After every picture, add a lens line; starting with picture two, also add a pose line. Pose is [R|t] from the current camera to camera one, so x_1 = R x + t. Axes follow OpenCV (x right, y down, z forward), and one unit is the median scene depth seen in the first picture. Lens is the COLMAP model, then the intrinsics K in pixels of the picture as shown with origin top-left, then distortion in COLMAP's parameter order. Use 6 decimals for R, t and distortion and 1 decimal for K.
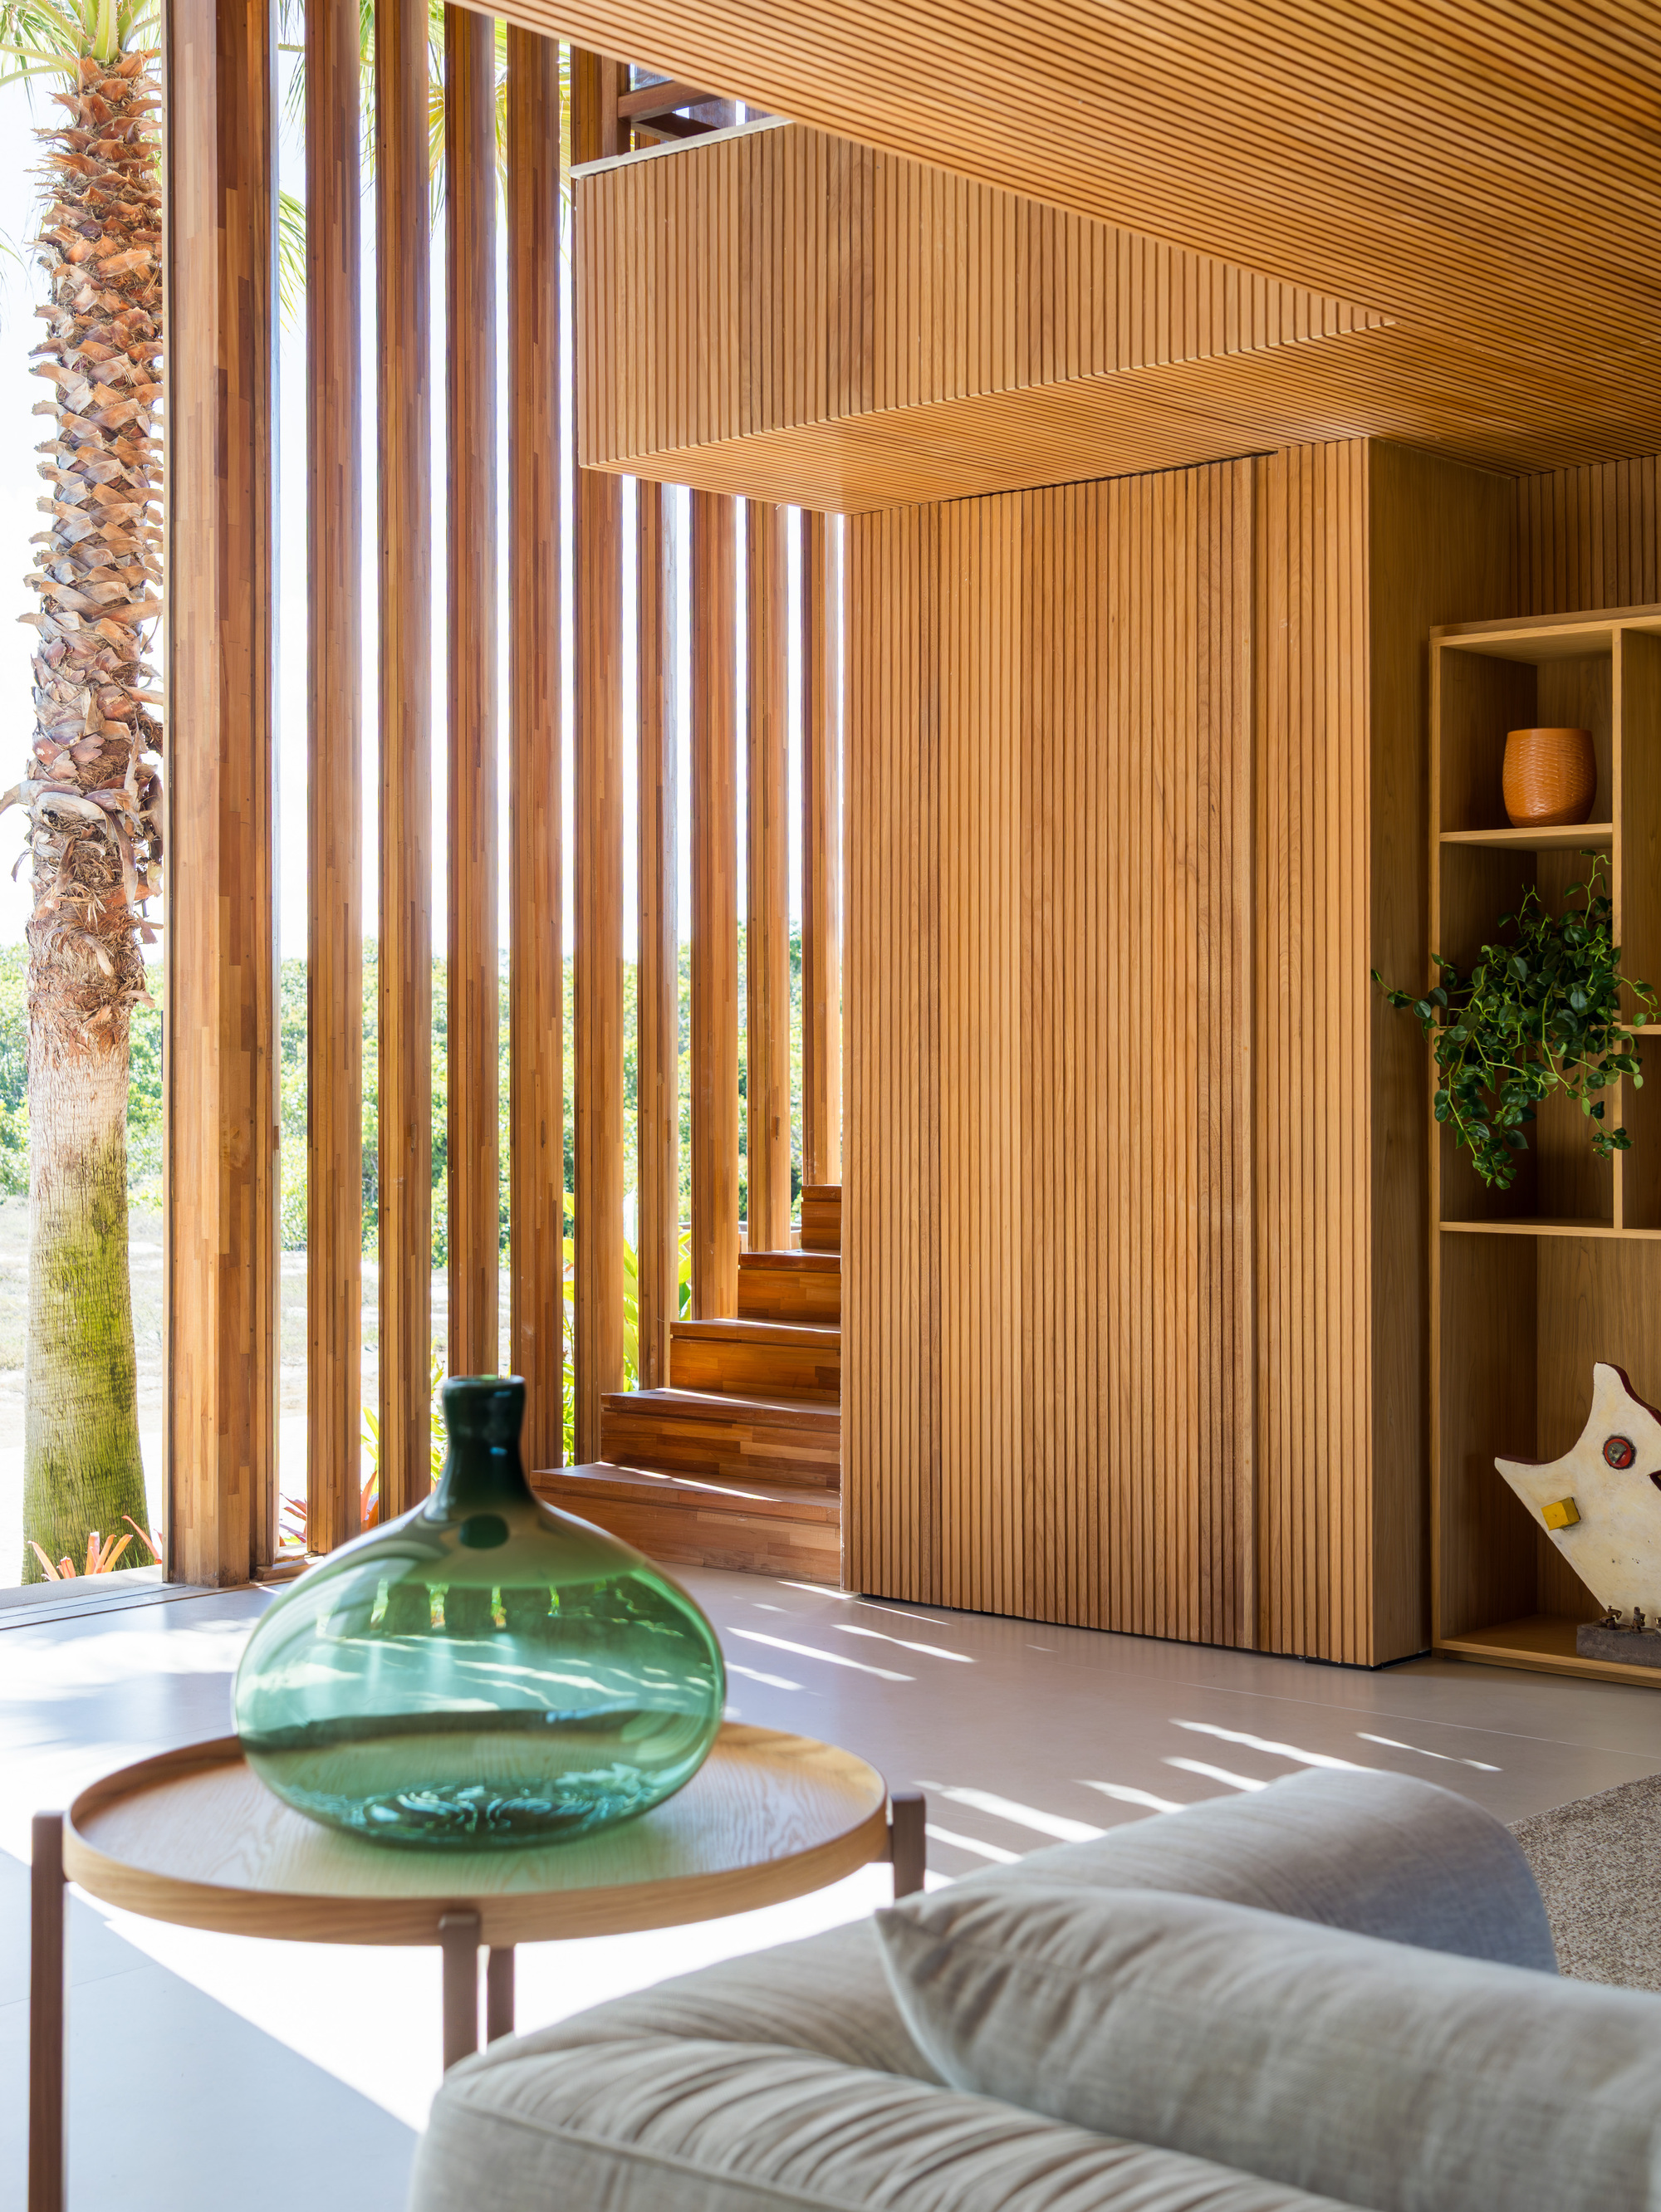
lens RADIAL K [[3215.5, 0, 830.5], [0, 3215.5, 1106.0], [0, 0, 1]] dist [0.064844, 0.013562]
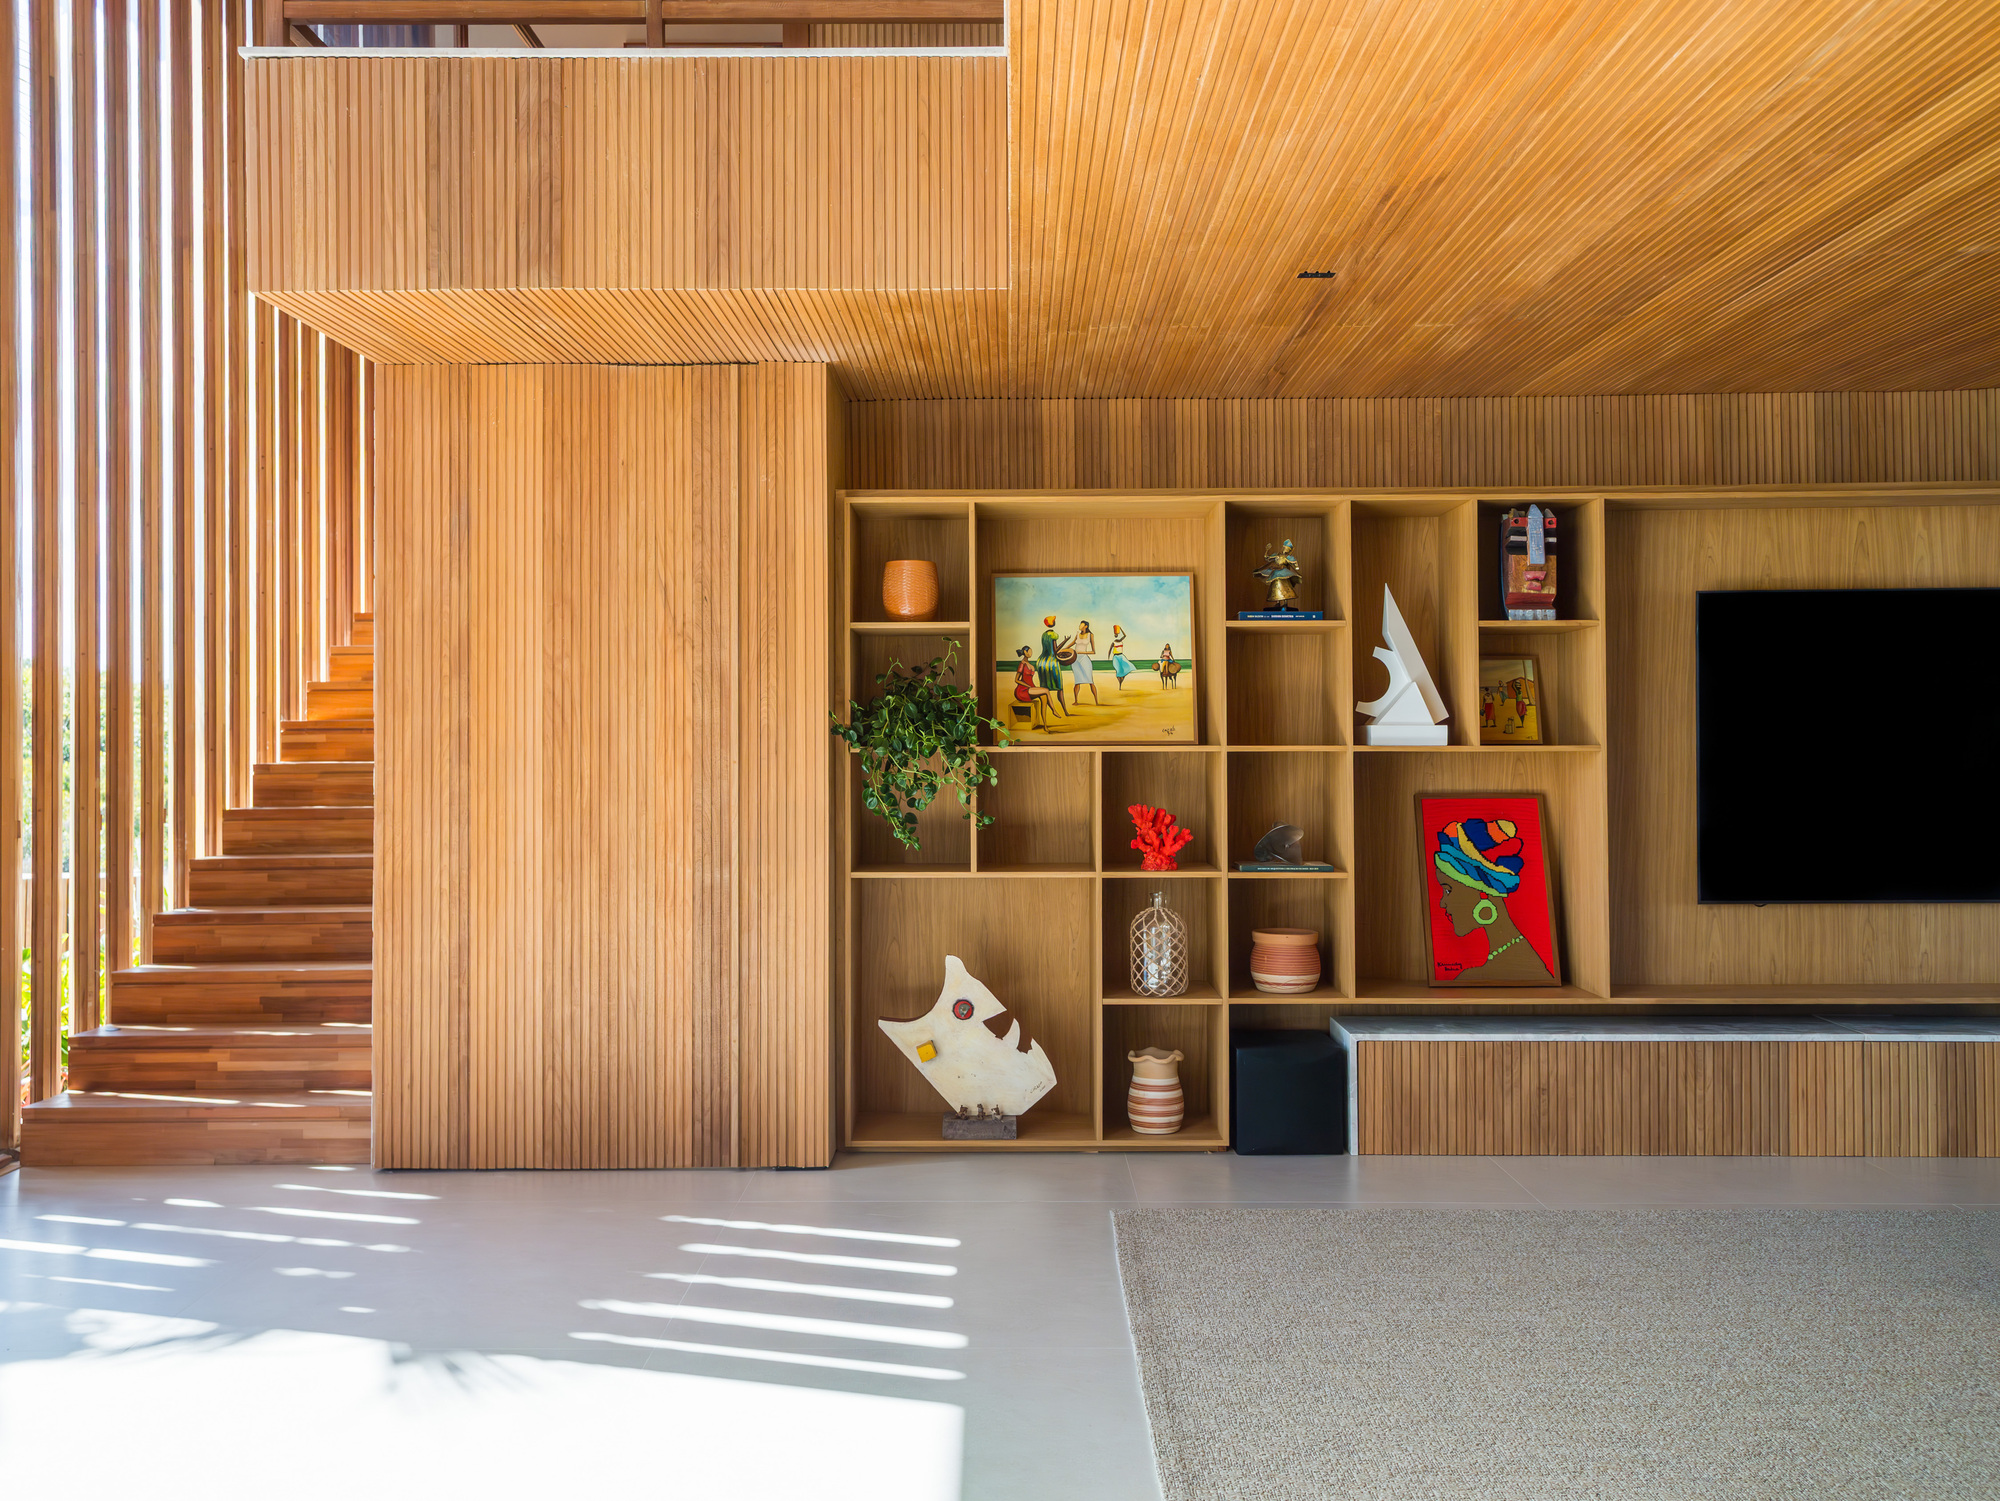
lens RADIAL K [[1691.8, 0, 1000.0], [0, 1691.8, 750.5], [0, 0, 1]] dist [0.032296, -0.007468]
pose [[0.764409, -0.006499, 0.644699, -0.275952], [0.011864, 0.999922, -0.003987, -0.018403], [-0.644623, 0.010697, 0.764426, 0.320664]]
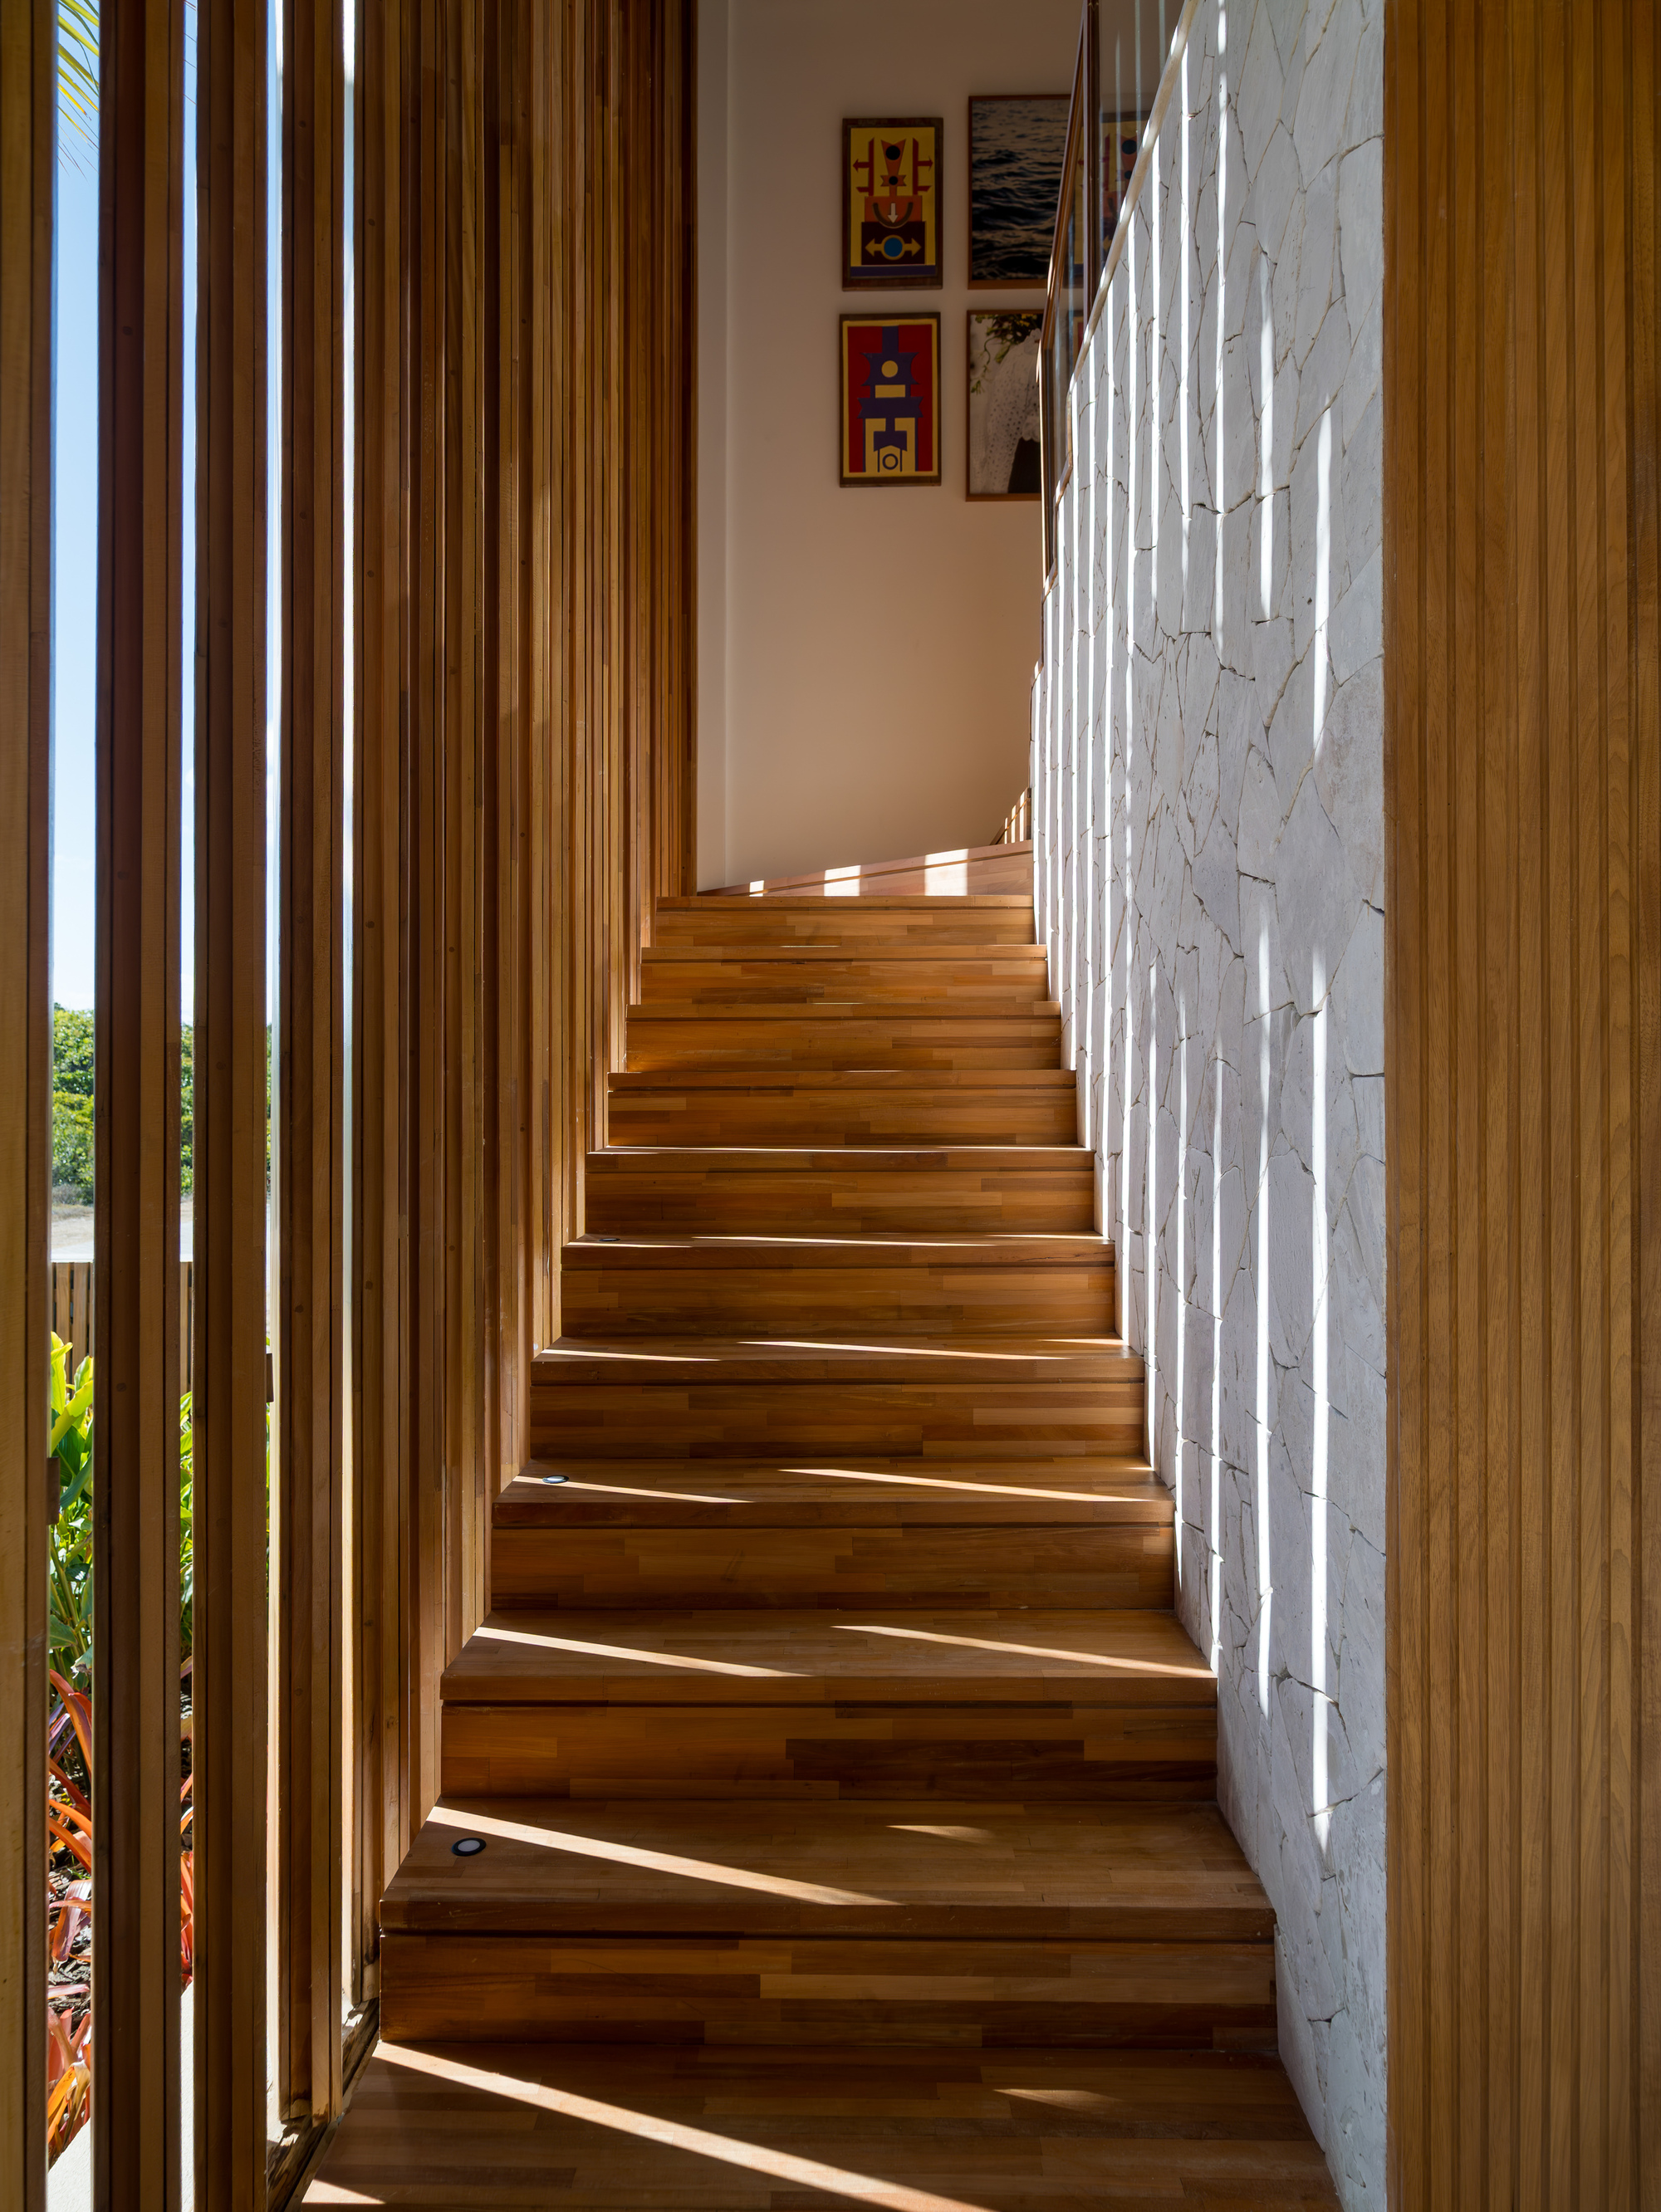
lens RADIAL K [[1425.4, 0, 830.5], [0, 1425.4, 1106.0], [0, 0, 1]] dist [0.001649, 0.001163]
pose [[0.773214, -0.009198, 0.634079, -0.190598], [0.004137, 0.999947, 0.009460, -0.039100], [-0.634132, -0.004692, 0.773210, 0.985683]]
